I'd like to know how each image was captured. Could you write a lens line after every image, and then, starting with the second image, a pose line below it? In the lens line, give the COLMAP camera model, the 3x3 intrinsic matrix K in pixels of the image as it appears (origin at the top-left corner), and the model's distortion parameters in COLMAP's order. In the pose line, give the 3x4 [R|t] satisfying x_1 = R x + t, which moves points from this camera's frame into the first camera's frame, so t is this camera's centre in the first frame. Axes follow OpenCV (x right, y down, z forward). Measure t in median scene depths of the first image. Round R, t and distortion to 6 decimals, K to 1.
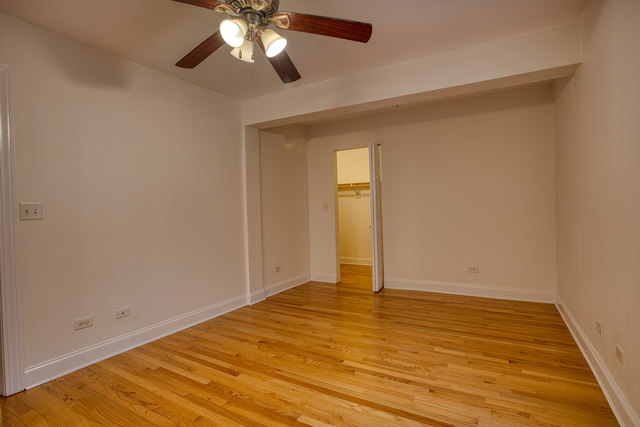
lens RADIAL K [[312.7, 0, 318.7], [0, 312.7, 211.4], [0, 0, 1]] dist [-0.056992, 0.017632]
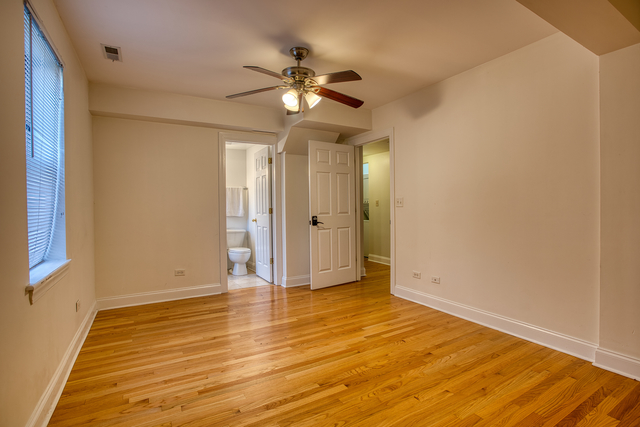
lens RADIAL K [[312.7, 0, 318.0], [0, 312.7, 213.0], [0, 0, 1]] dist [-0.056992, 0.017632]
pose [[-0.487780, 0.051285, -0.871459, 0.760915], [0.013620, 0.998598, 0.051144, -0.025201], [0.872860, 0.013078, -0.487795, 1.238702]]
